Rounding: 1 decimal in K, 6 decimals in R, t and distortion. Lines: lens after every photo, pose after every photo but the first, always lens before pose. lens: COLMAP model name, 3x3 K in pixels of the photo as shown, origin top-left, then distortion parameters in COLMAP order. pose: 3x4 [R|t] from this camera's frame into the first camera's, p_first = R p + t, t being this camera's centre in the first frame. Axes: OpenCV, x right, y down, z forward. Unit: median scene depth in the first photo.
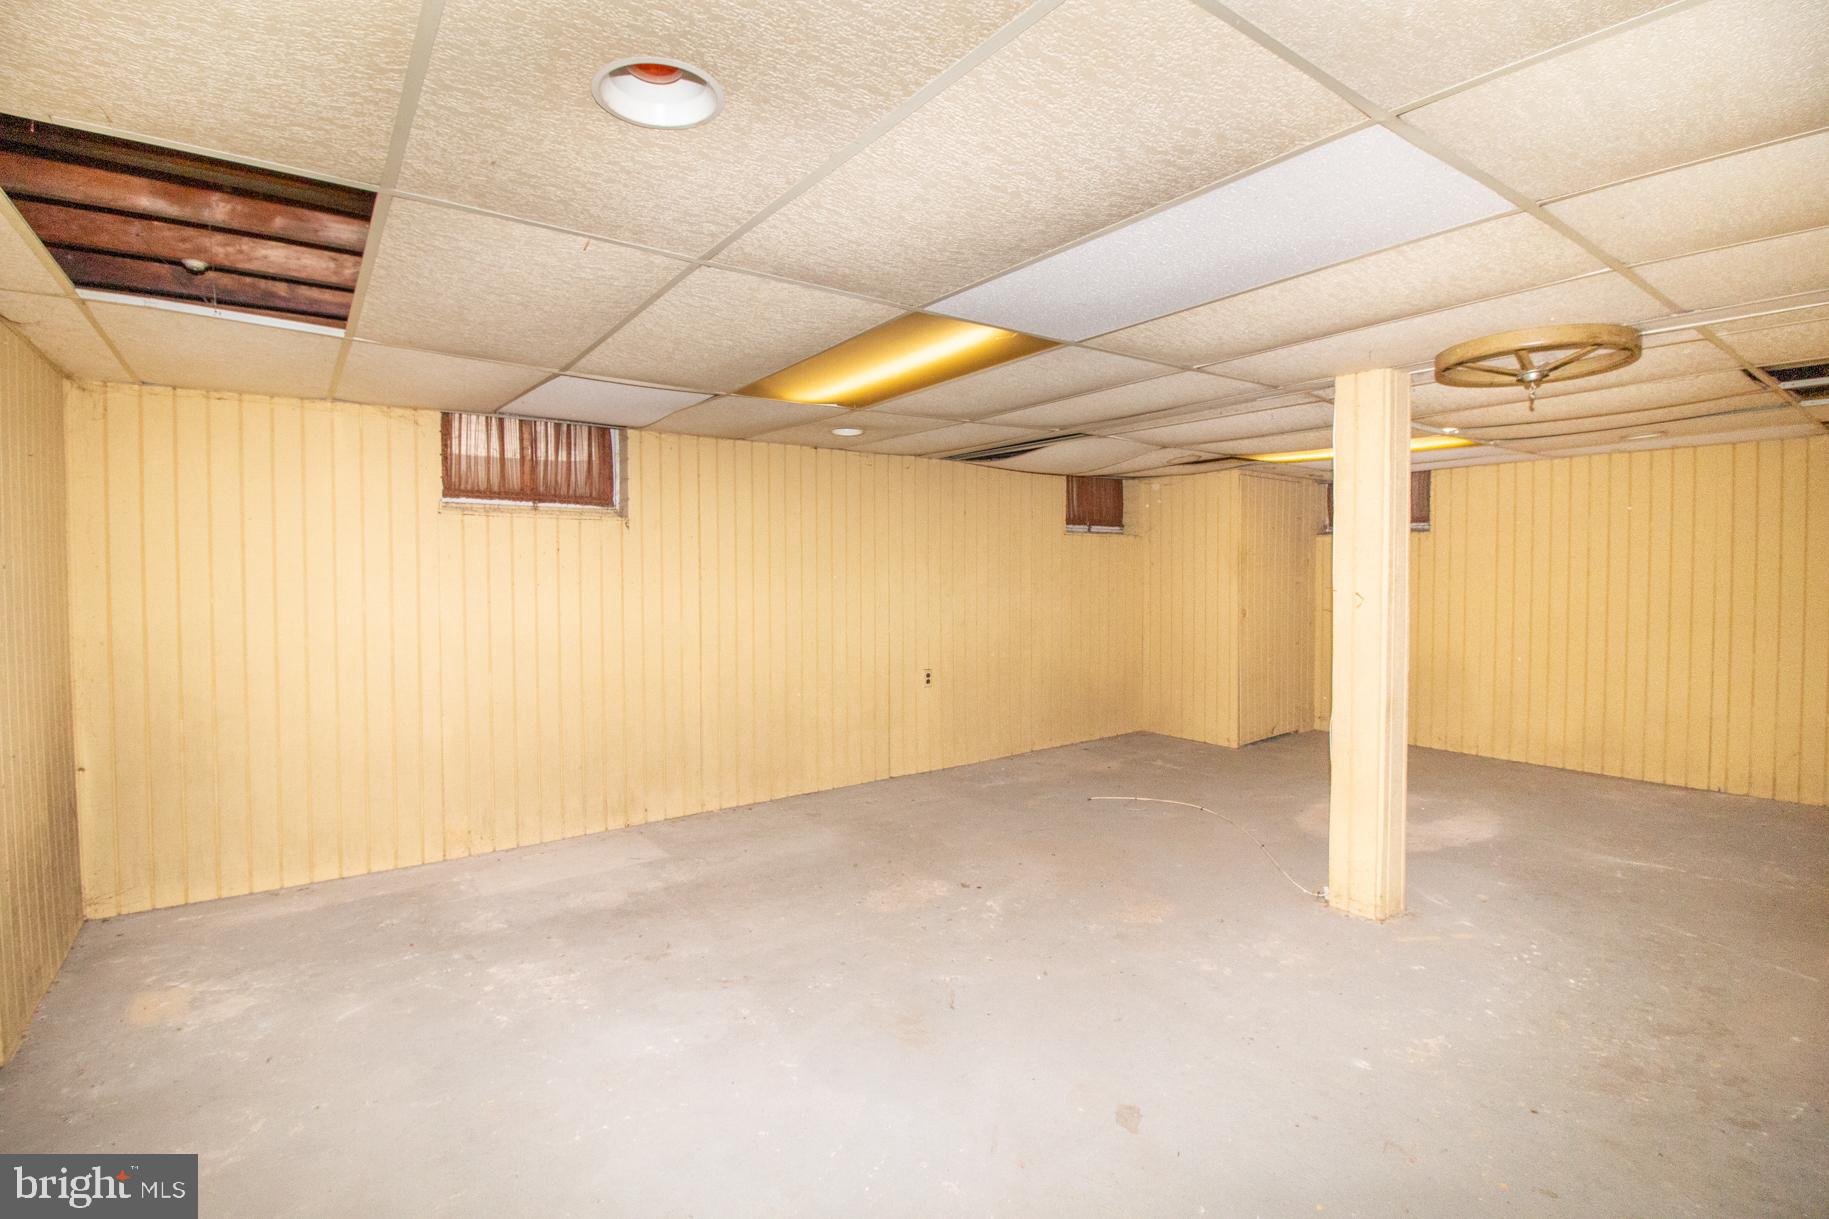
lens RADIAL K [[864.5, 0, 903.9], [0, 864.5, 601.2], [0, 0, 1]] dist [-0.001184, -0.013918]
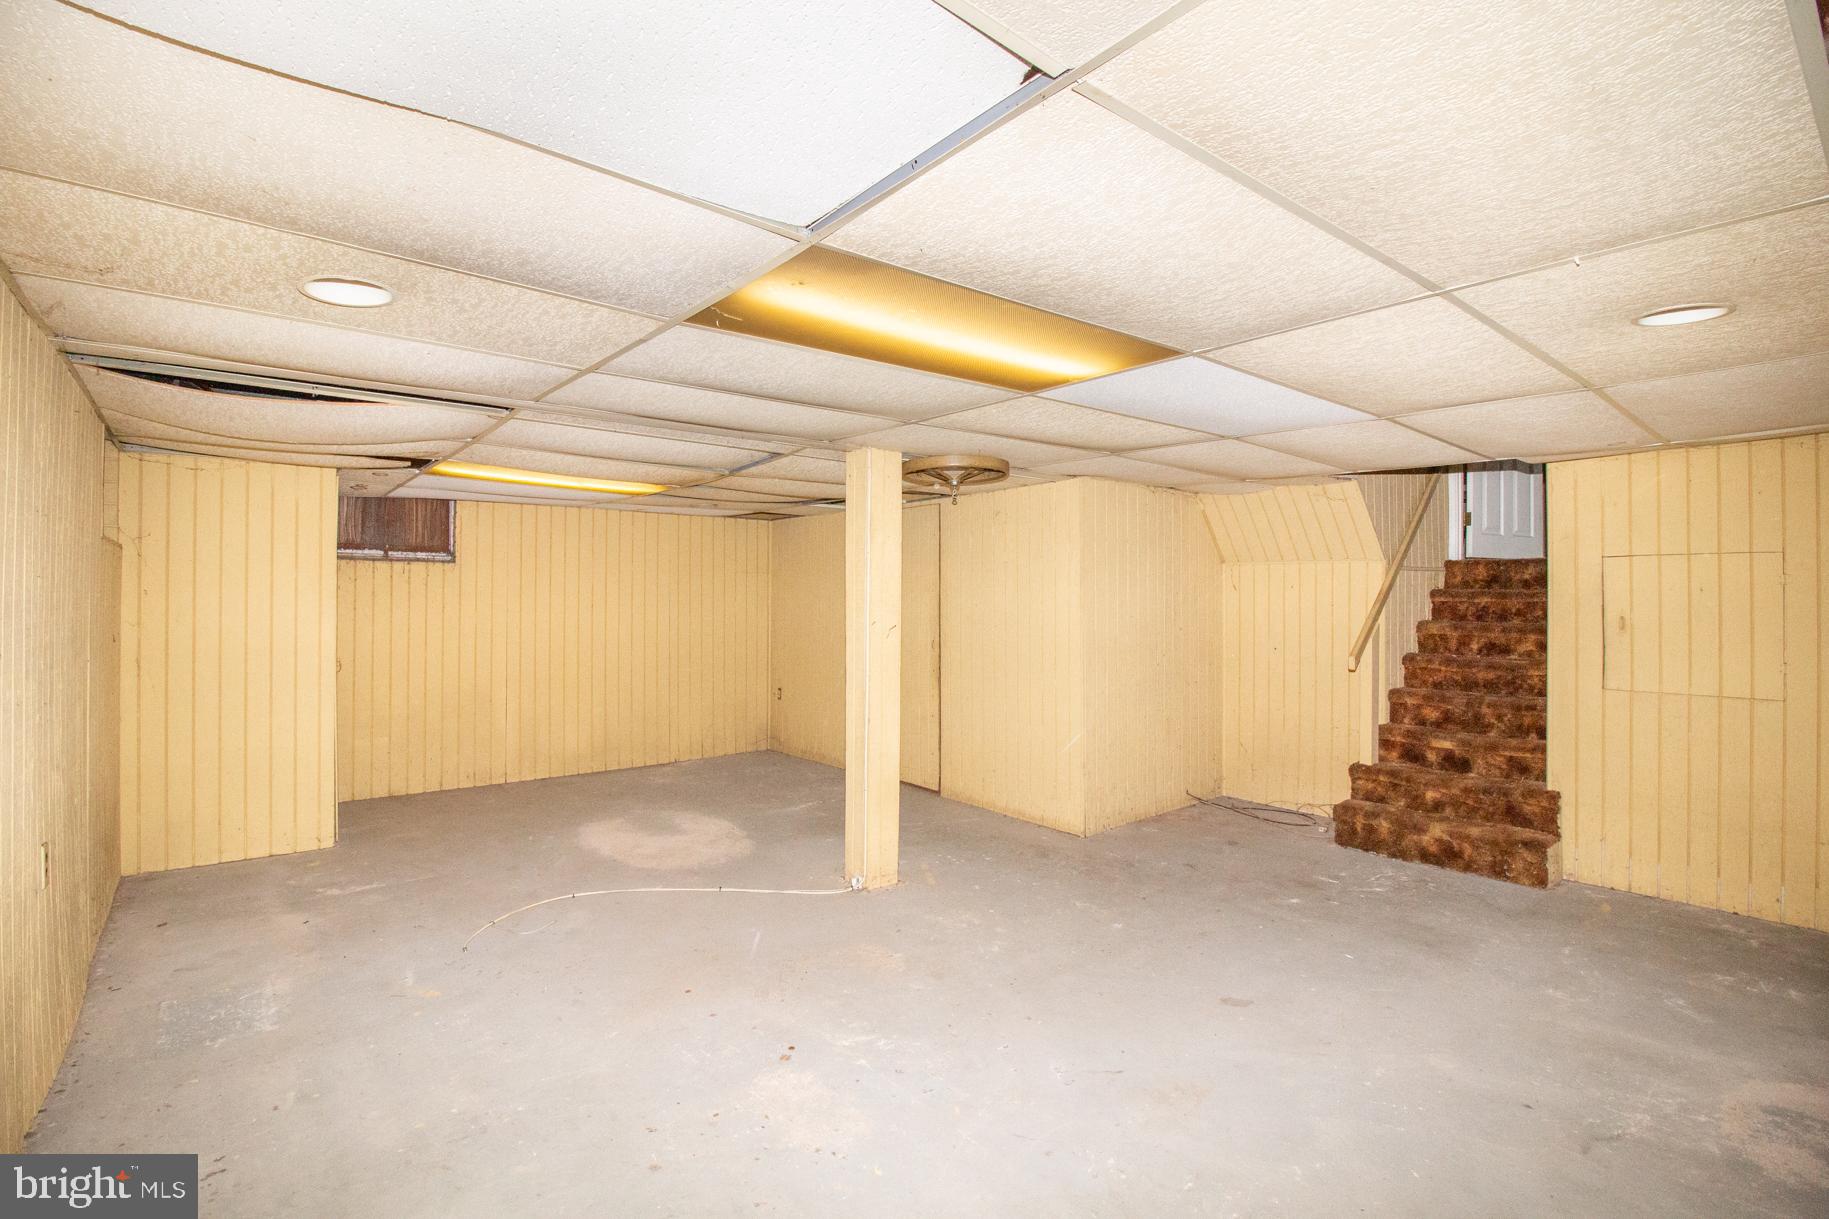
lens RADIAL K [[863.6, 0, 910.9], [0, 863.6, 594.3], [0, 0, 1]] dist [-0.001664, -0.013646]
pose [[-0.070755, 0.005312, 0.997480, -0.756949], [0.031181, 0.999509, -0.003111, -0.052338], [-0.997006, 0.030882, -0.070886, 1.102970]]
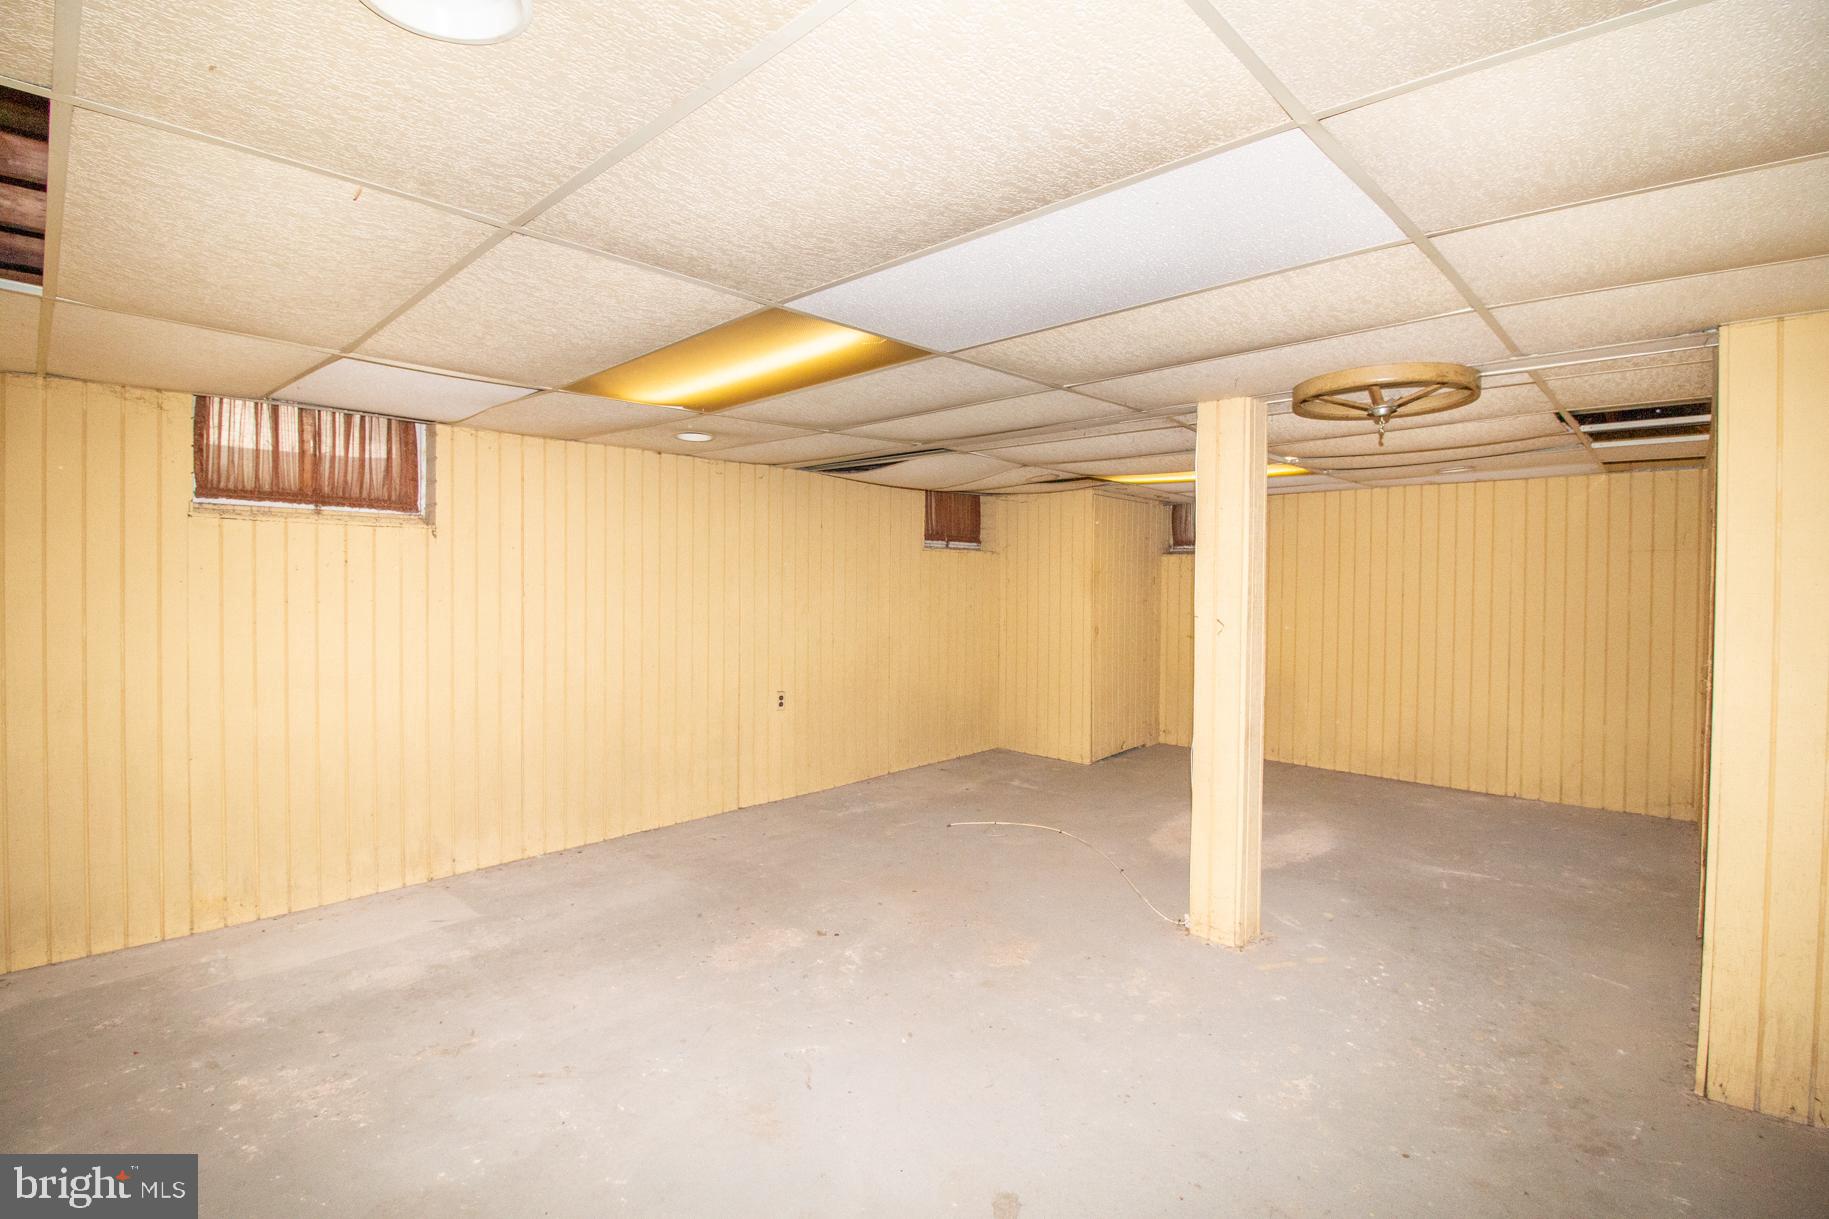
lens RADIAL K [[863.6, 0, 910.9], [0, 863.6, 594.3], [0, 0, 1]] dist [-0.001664, -0.013646]
pose [[0.983835, 0.008335, 0.178882, -0.003404], [-0.005391, 0.999842, -0.016938, -0.020541], [-0.178994, 0.015700, 0.983725, 0.083676]]
